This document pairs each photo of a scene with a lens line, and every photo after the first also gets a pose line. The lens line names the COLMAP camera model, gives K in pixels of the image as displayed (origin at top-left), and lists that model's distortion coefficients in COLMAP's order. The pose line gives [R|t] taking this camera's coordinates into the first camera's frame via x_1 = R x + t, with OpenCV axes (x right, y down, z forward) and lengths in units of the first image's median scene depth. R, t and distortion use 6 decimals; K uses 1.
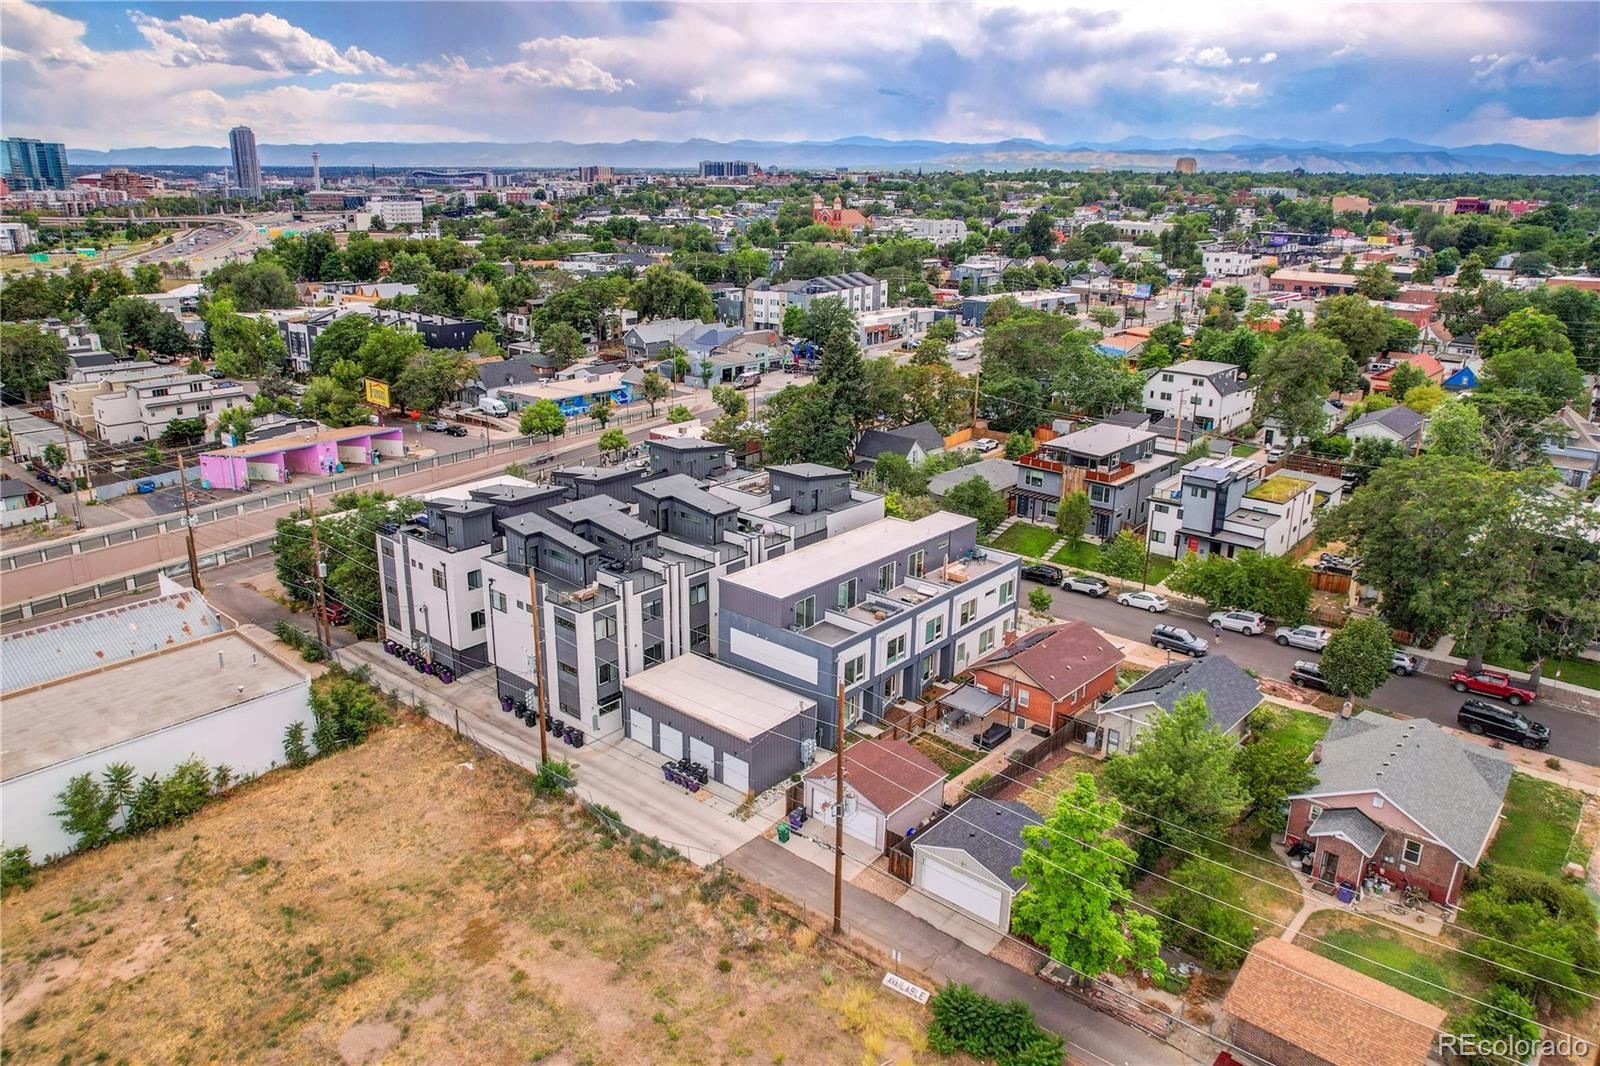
lens RADIAL K [[1117.4, 0, 770.2], [0, 1117.4, 492.0], [0, 0, 1]] dist [-0.062633, 0.054765]
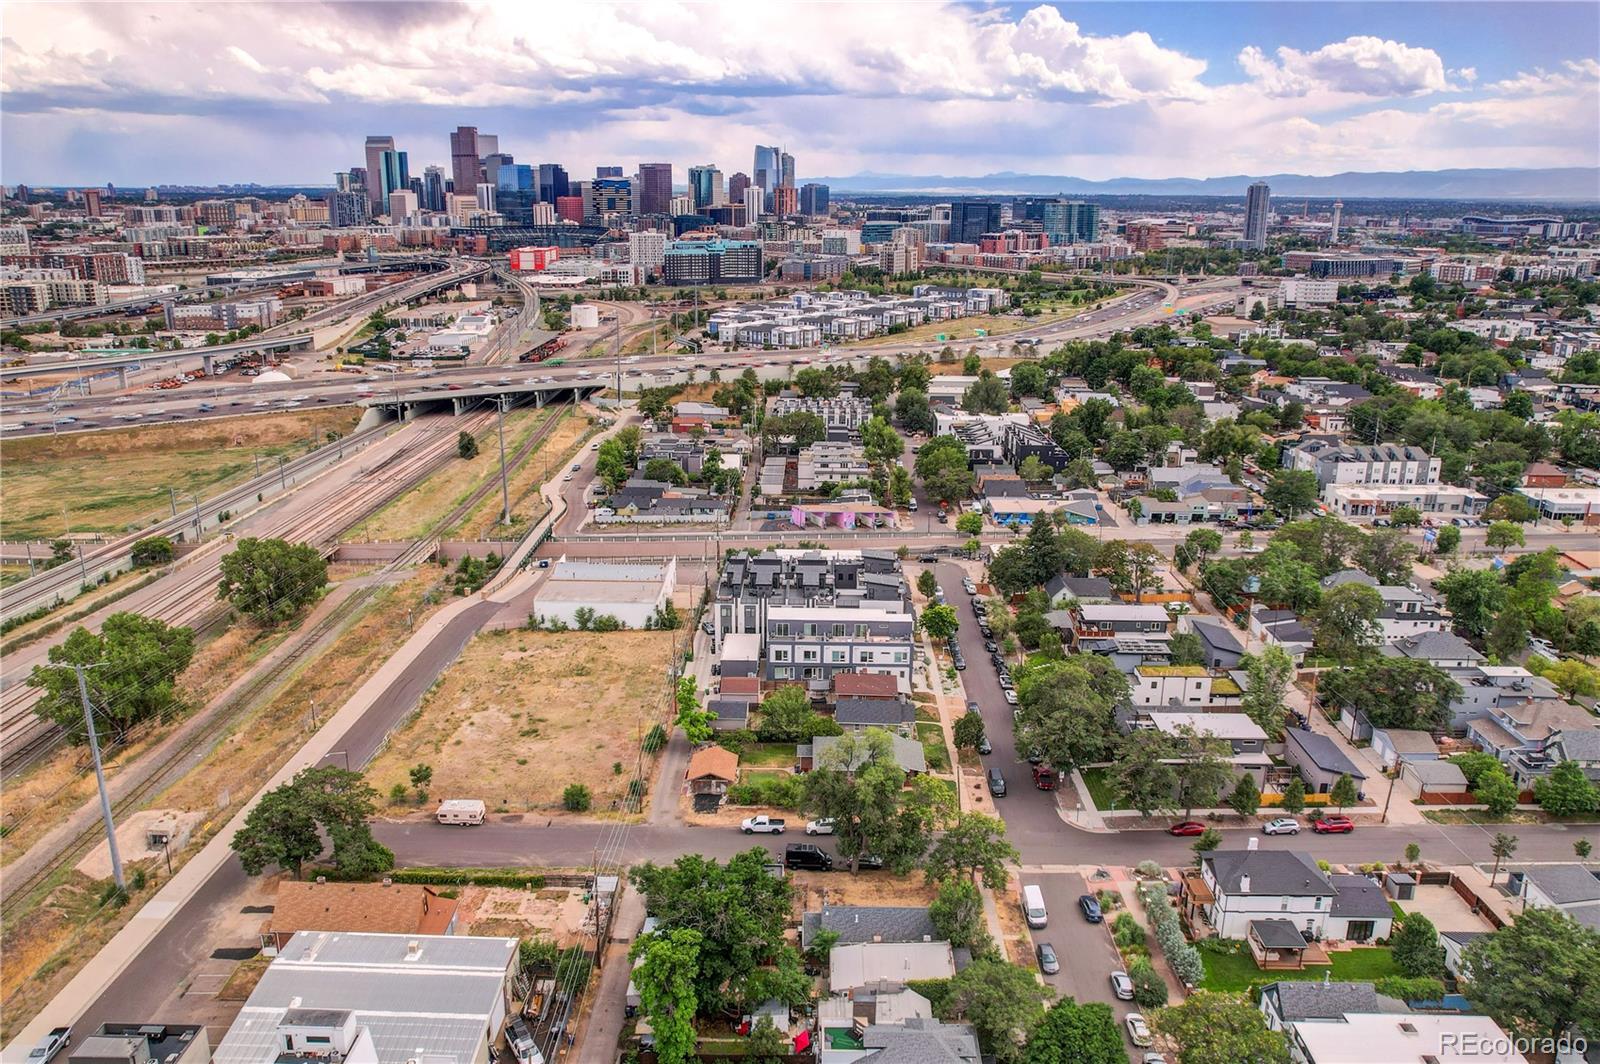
lens RADIAL K [[1117.4, 0, 770.2], [0, 1117.4, 491.0], [0, 0, 1]] dist [-0.062633, 0.054765]
pose [[0.633980, 0.187401, -0.750300, 0.887841], [-0.205762, 0.976100, 0.069937, -0.175752], [0.745474, 0.110045, 0.657387, -0.335636]]
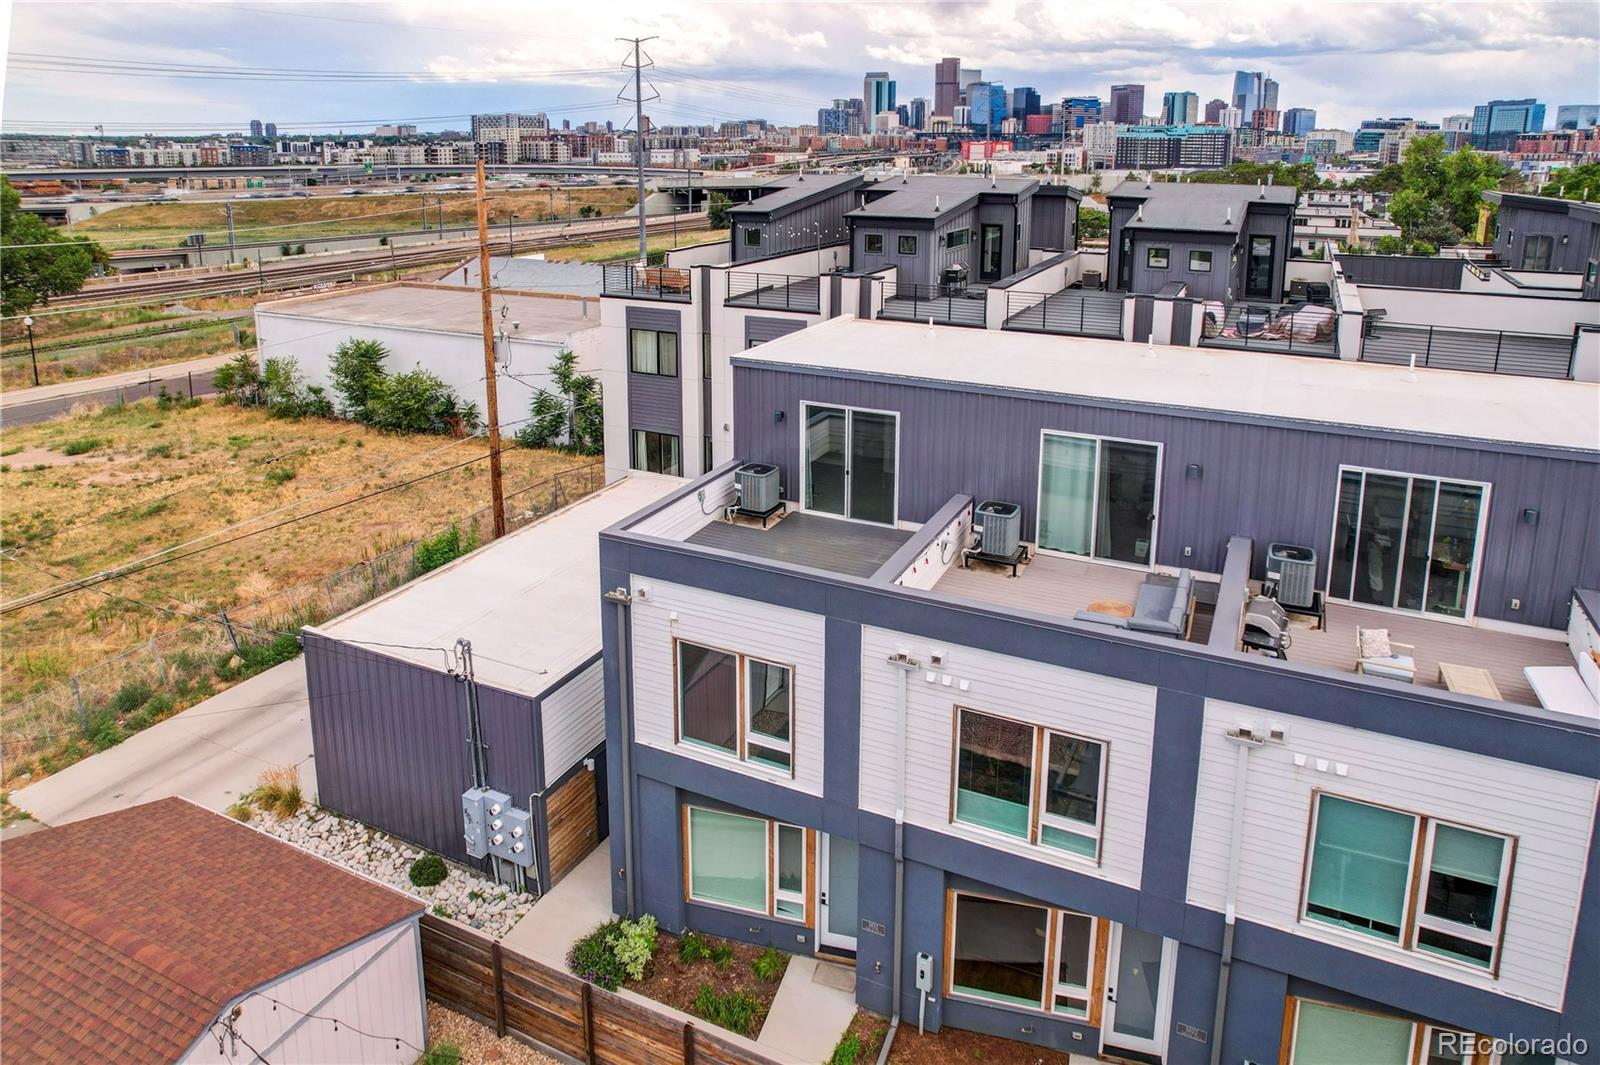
lens RADIAL K [[1038.2, 0, 817.7], [0, 1038.2, 338.6], [0, 0, 1]] dist [-0.067757, 0.052304]
pose [[0.289564, 0.173247, -0.941349, 0.131674], [-0.270029, 0.958320, 0.093308, 0.027891], [0.918279, 0.227172, 0.324277, 0.439639]]
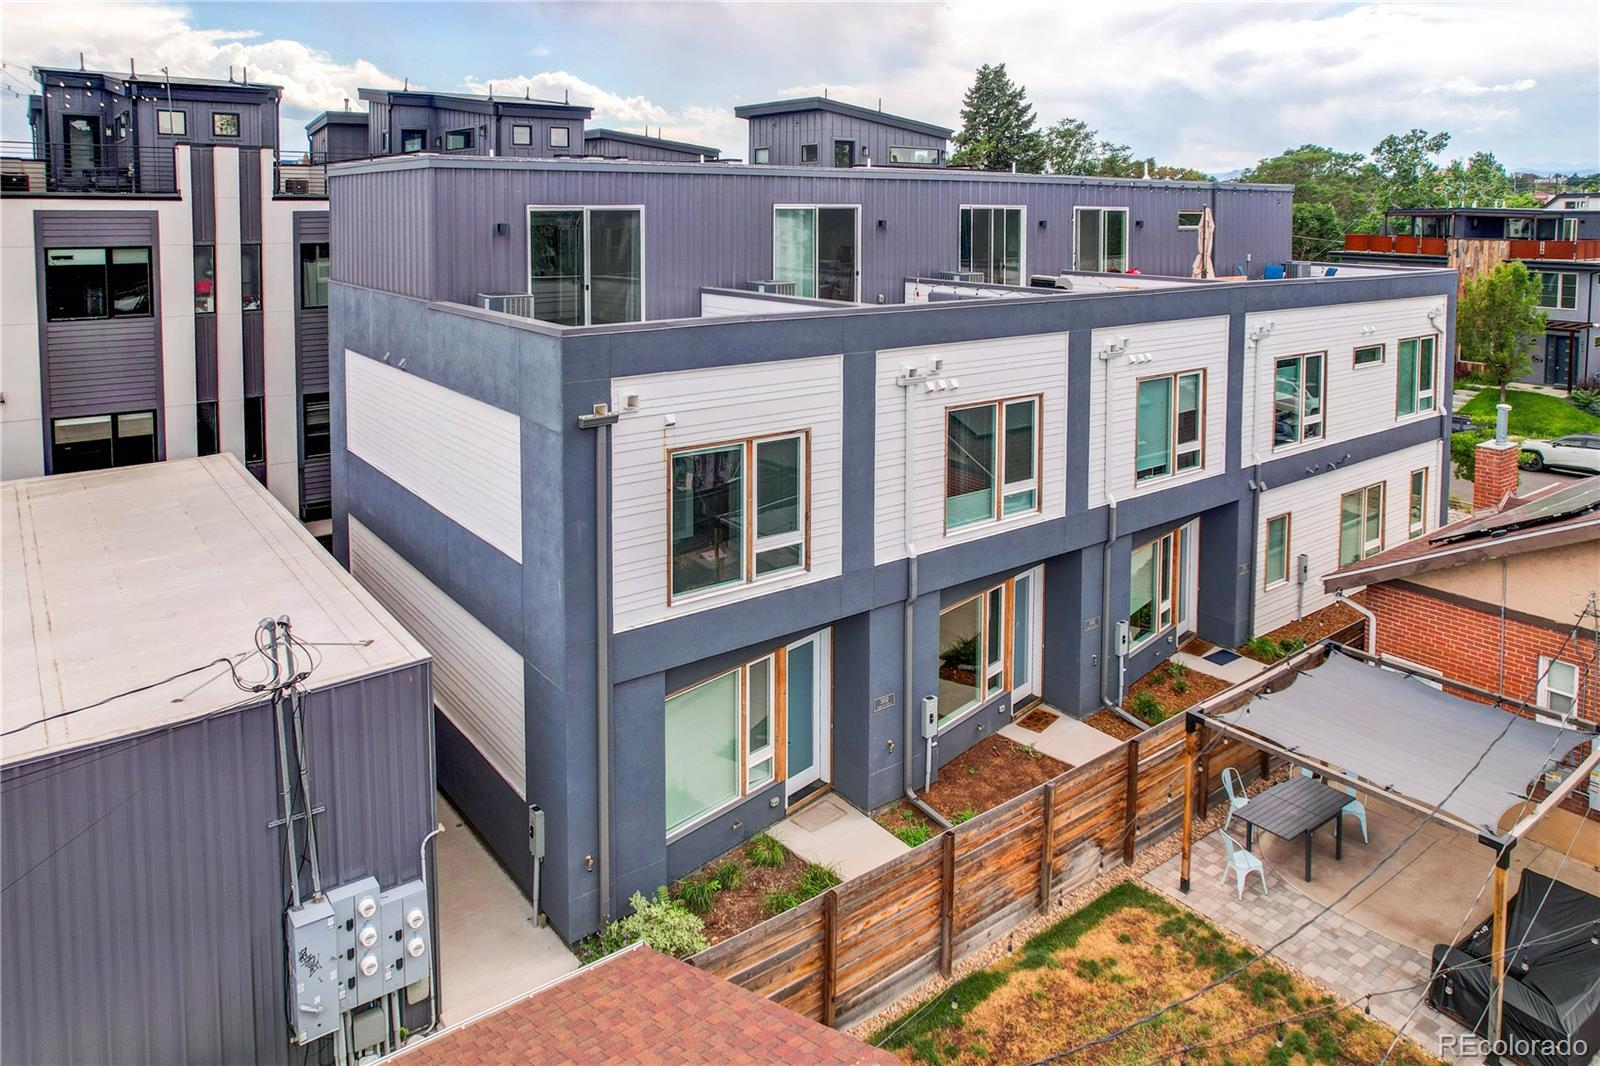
lens RADIAL K [[1081.8, 0, 773.5], [0, 1081.8, 283.0], [0, 0, 1]] dist [-0.026530, -0.001083]
pose [[0.978530, 0.005247, -0.206038, 0.056777], [-0.047939, 0.978052, -0.202769, 0.075708], [0.200452, 0.208293, 0.957305, 0.385920]]
